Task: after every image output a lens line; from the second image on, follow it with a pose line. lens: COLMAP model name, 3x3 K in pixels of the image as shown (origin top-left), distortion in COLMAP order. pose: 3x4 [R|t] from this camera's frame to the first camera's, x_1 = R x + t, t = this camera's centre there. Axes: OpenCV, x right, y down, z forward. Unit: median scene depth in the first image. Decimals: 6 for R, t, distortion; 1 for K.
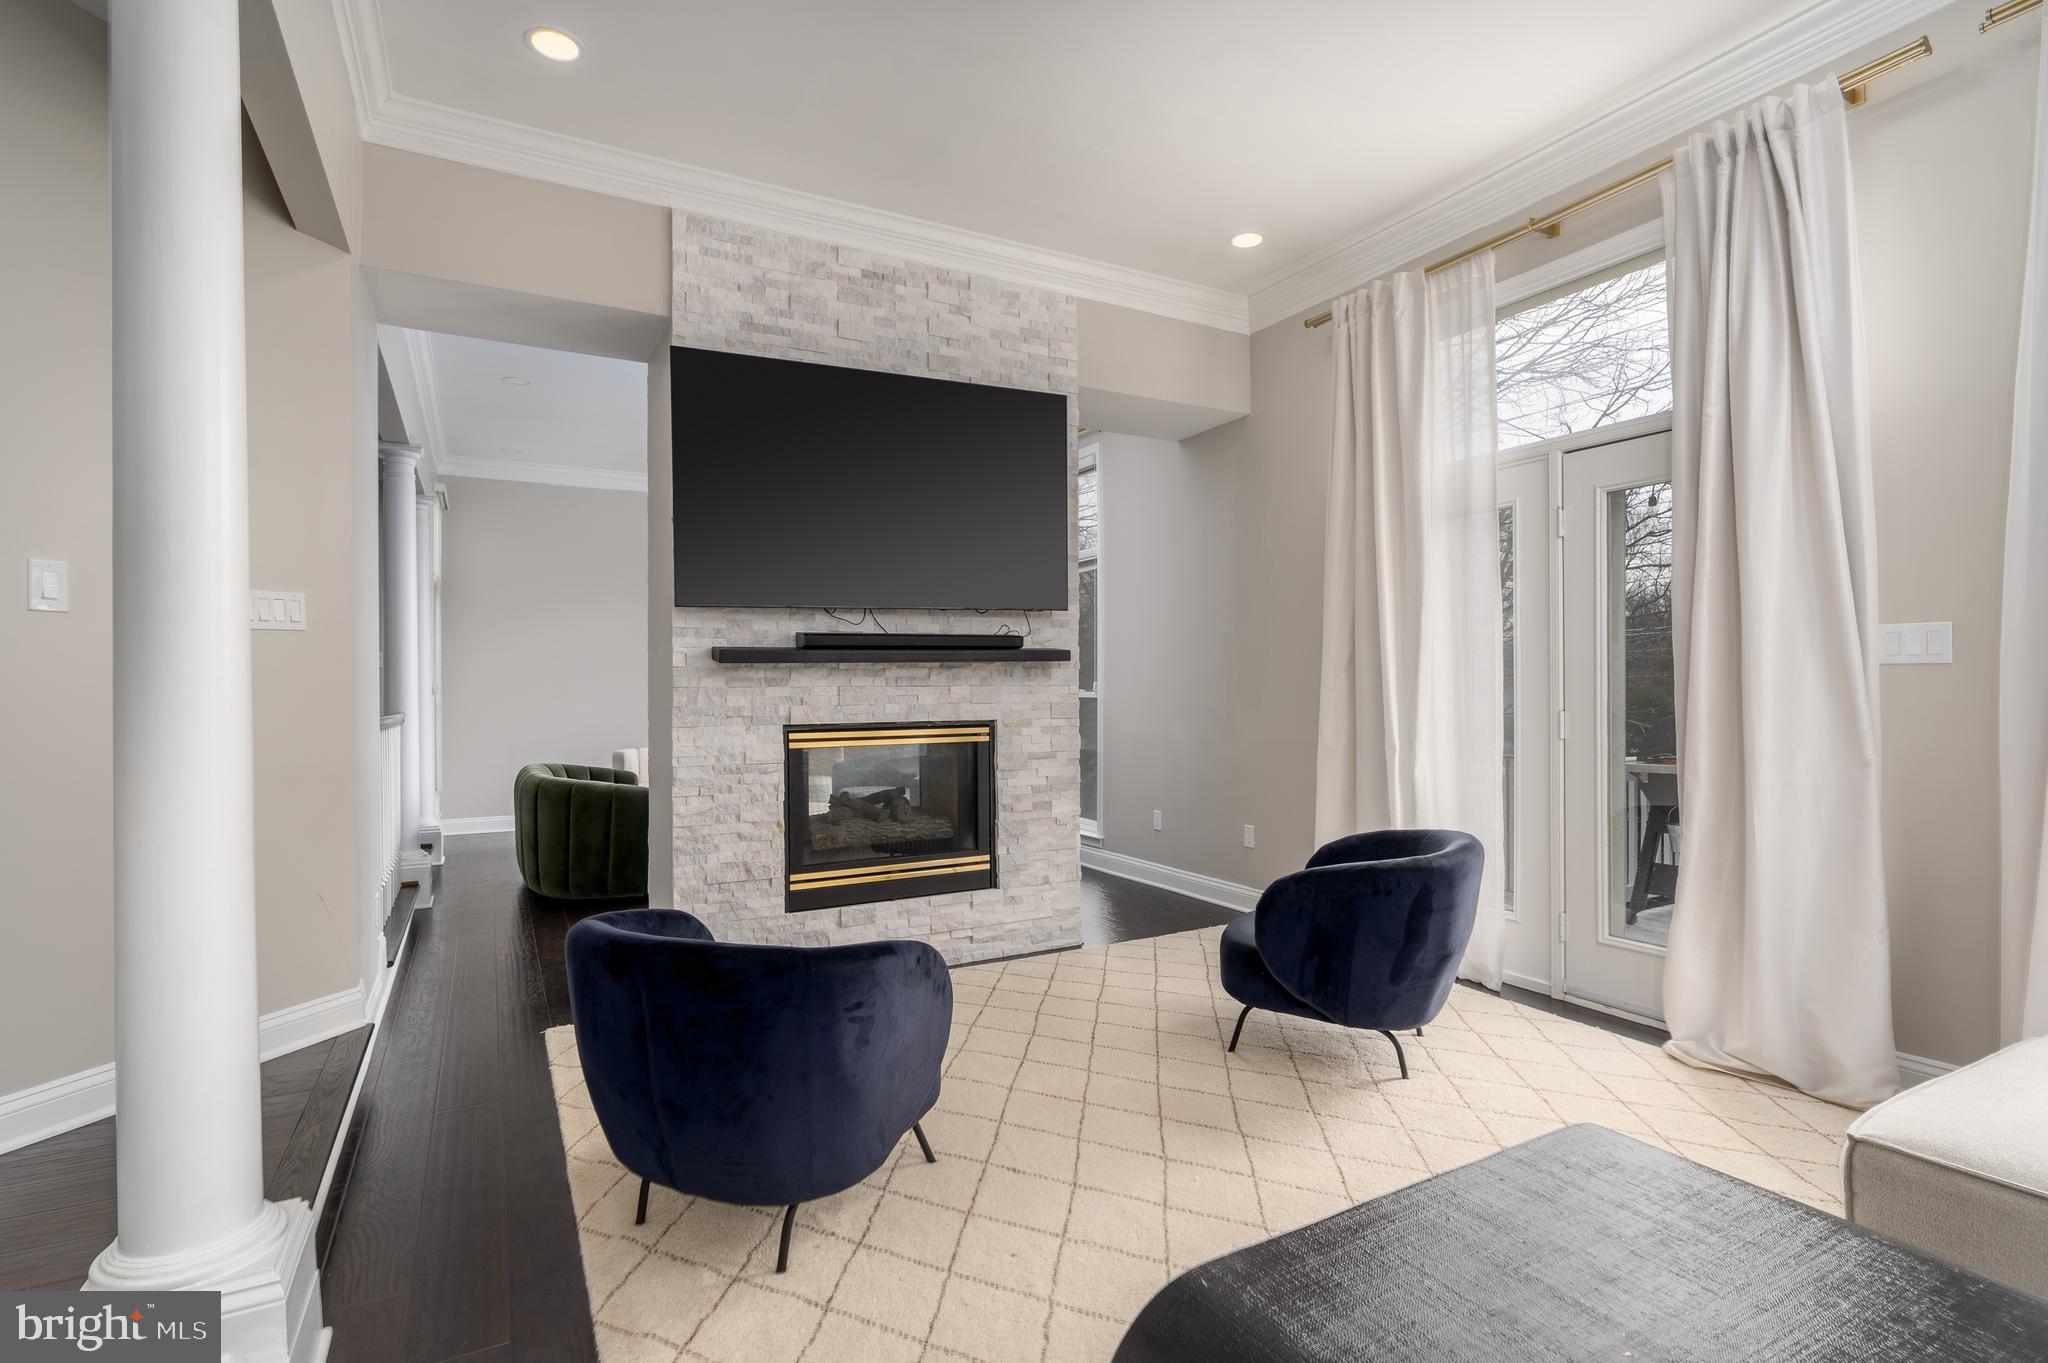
lens RADIAL K [[1006.6, 0, 1024.0], [0, 1006.6, 681.5], [0, 0, 1]] dist [0.002328, 0.001666]
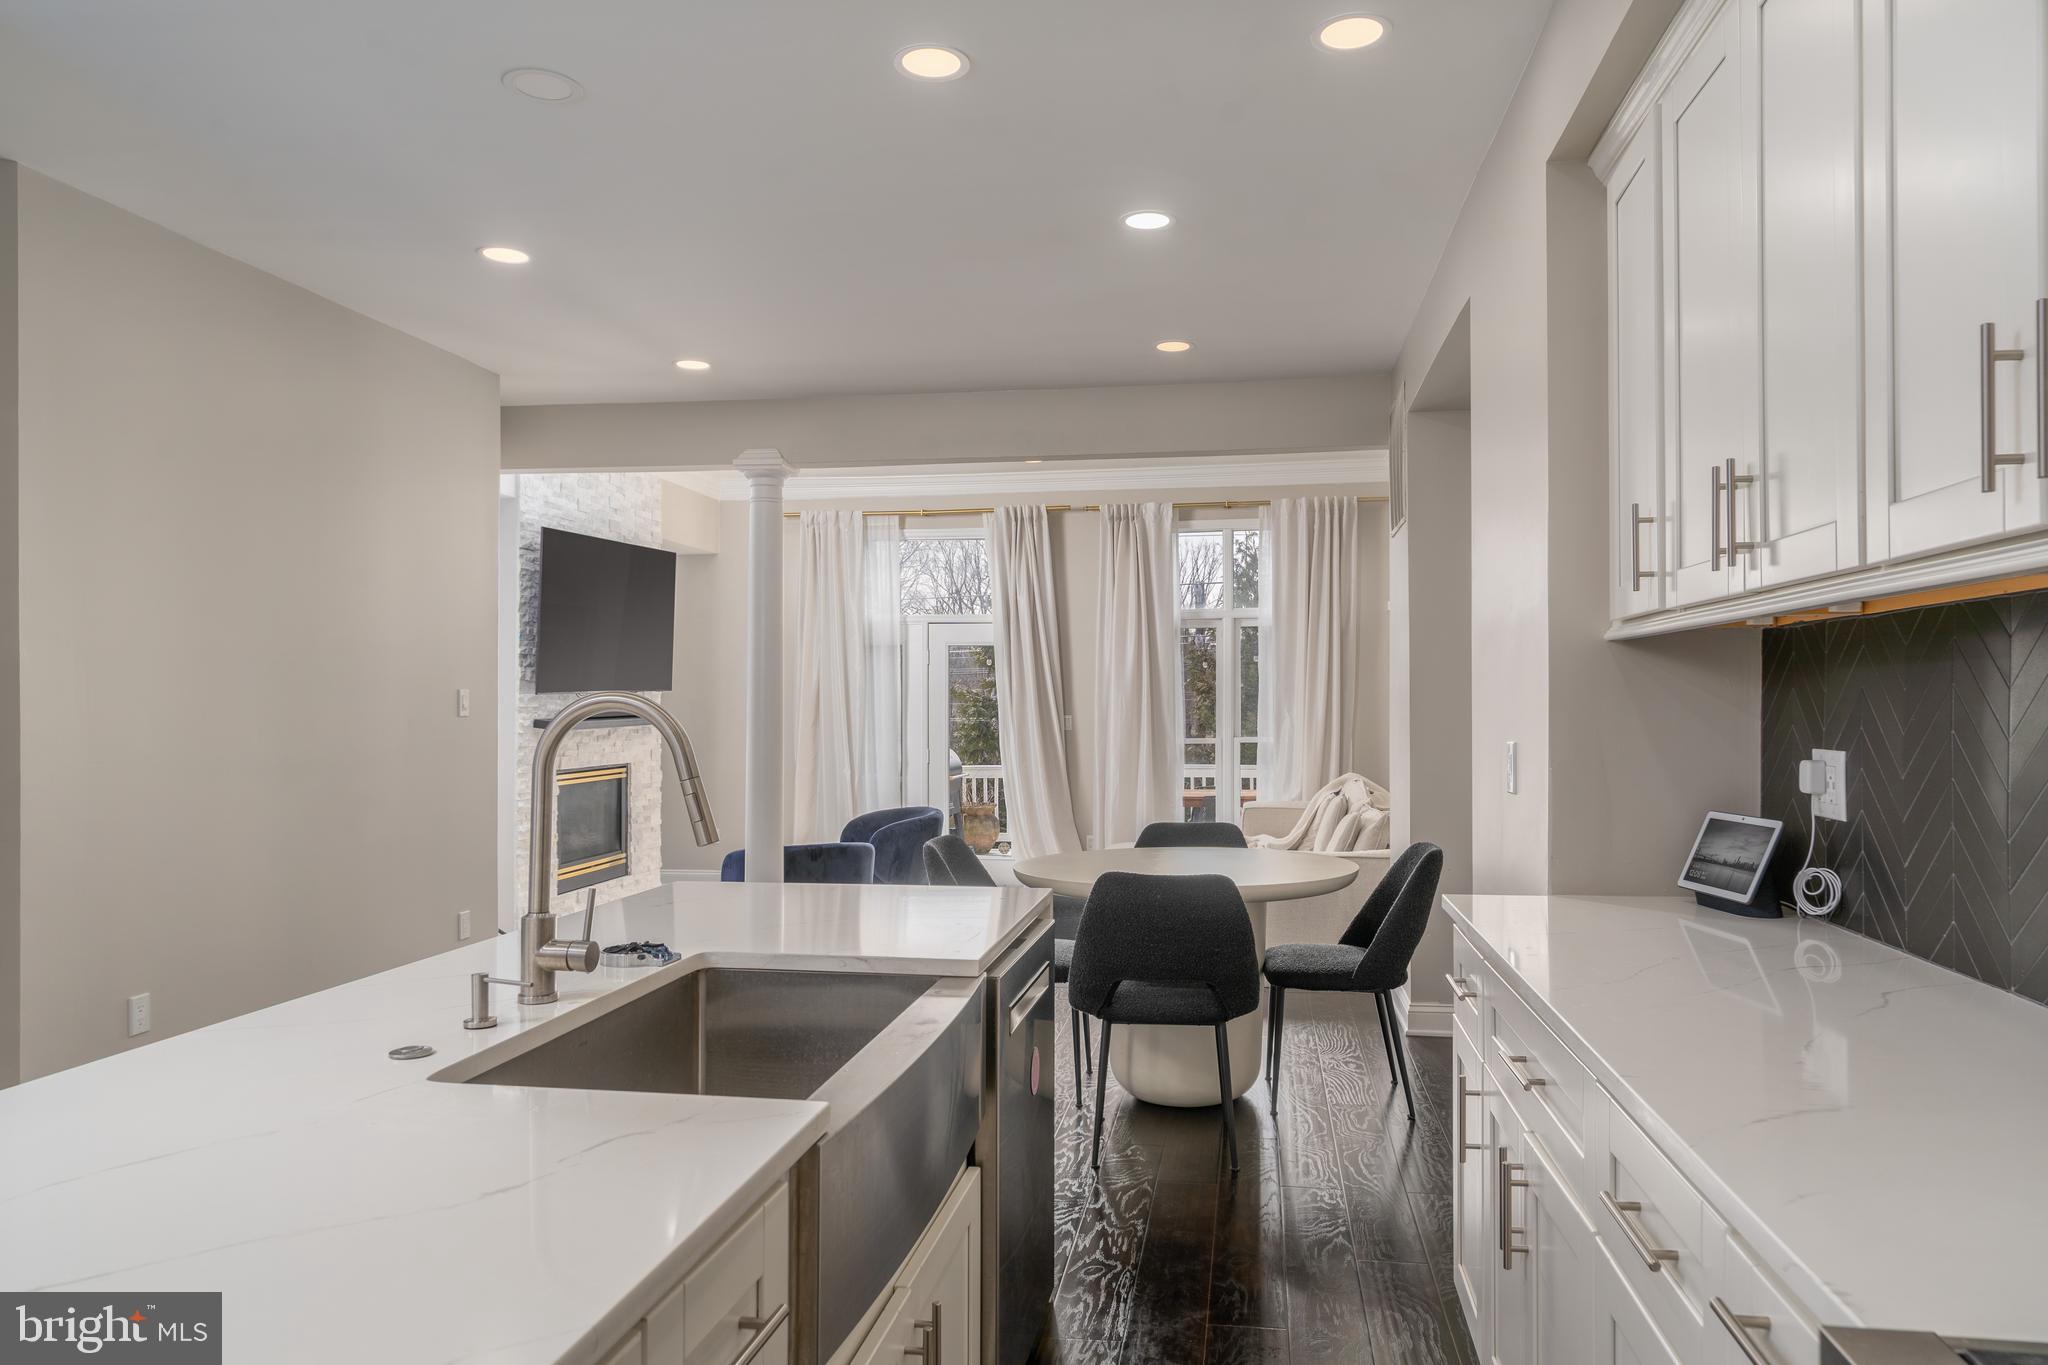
lens RADIAL K [[1282.7, 0, 1033.2], [0, 1282.7, 703.5], [0, 0, 1]] dist [0.000066, 0.000451]
pose [[0.628398, 0.006449, 0.777865, -1.141116], [-0.007307, 0.999970, -0.002387, -0.050024], [-0.777858, -0.004184, 0.628427, -0.668954]]
